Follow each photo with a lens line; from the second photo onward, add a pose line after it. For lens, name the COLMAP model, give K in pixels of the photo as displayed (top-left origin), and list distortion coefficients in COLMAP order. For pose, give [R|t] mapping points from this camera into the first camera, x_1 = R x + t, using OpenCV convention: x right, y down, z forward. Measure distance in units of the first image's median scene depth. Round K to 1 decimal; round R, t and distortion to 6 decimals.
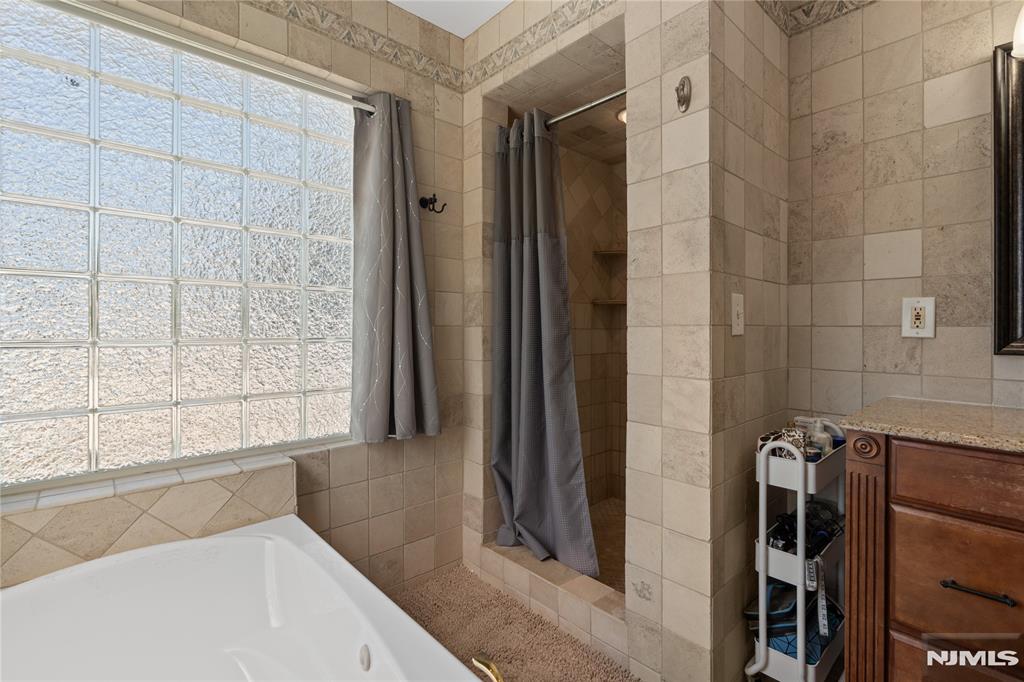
lens RADIAL K [[463.4, 0, 512.4], [0, 463.4, 319.8], [0, 0, 1]] dist [-0.007617, 0.001051]
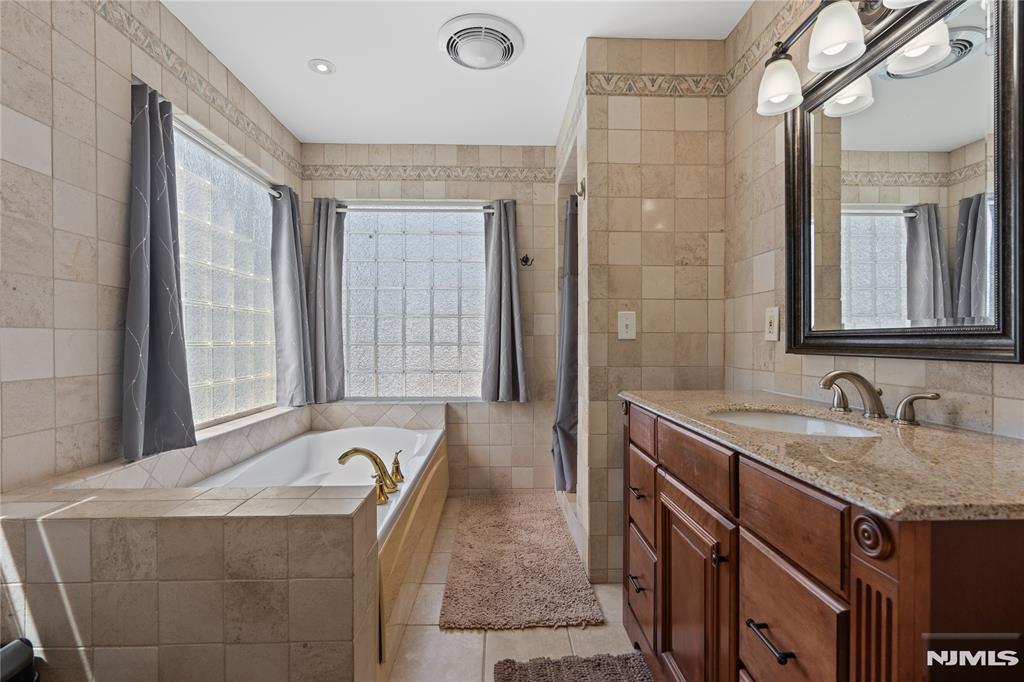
lens RADIAL K [[463.4, 0, 514.6], [0, 463.4, 342.9], [0, 0, 1]] dist [-0.007617, 0.001051]
pose [[0.754983, 0.003522, -0.655735, 0.903915], [0.004115, 0.999940, 0.010108, 0.022039], [0.655731, -0.010330, 0.754924, -0.267878]]
